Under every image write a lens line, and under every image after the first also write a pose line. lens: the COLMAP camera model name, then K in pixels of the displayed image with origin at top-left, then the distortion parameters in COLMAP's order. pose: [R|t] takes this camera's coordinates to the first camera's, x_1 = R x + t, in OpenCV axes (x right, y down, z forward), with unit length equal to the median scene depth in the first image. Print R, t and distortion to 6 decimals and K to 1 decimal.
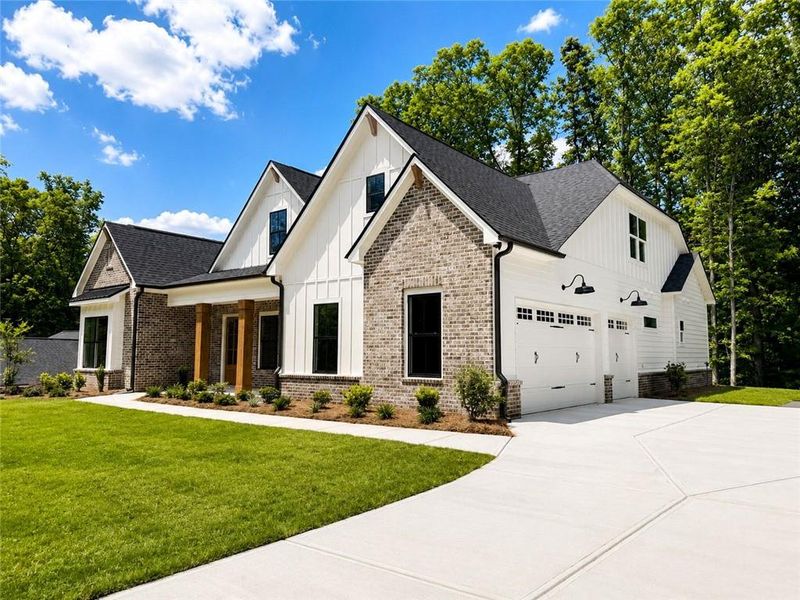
lens RADIAL K [[573.7, 0, 400.0], [0, 573.7, 300.0], [0, 0, 1]] dist [0.000214, 0.000335]
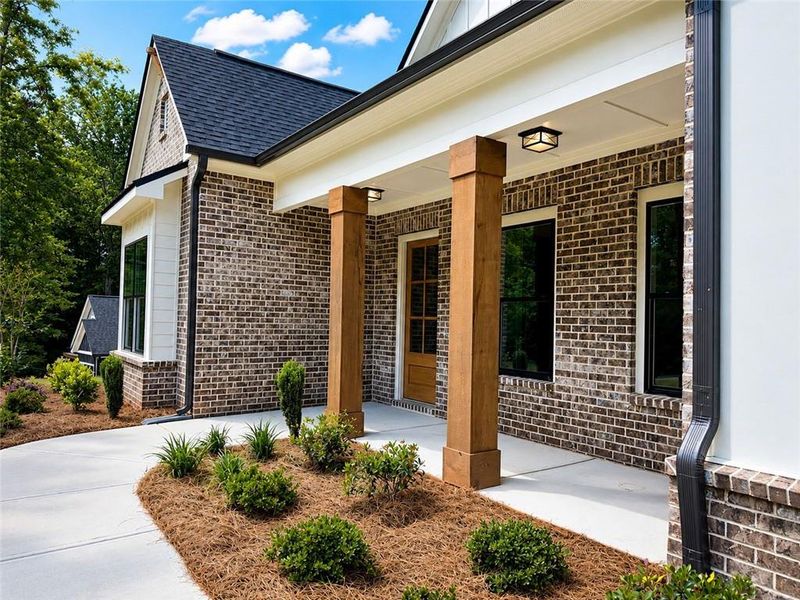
lens RADIAL K [[573.7, 0, 400.0], [0, 573.7, 300.0], [0, 0, 1]] dist [0.000214, 0.000335]
pose [[0.954115, -0.001229, -0.299439, -0.196433], [0.019423, 0.998140, 0.057790, 0.055521], [0.298811, -0.060954, 0.952364, 0.643534]]
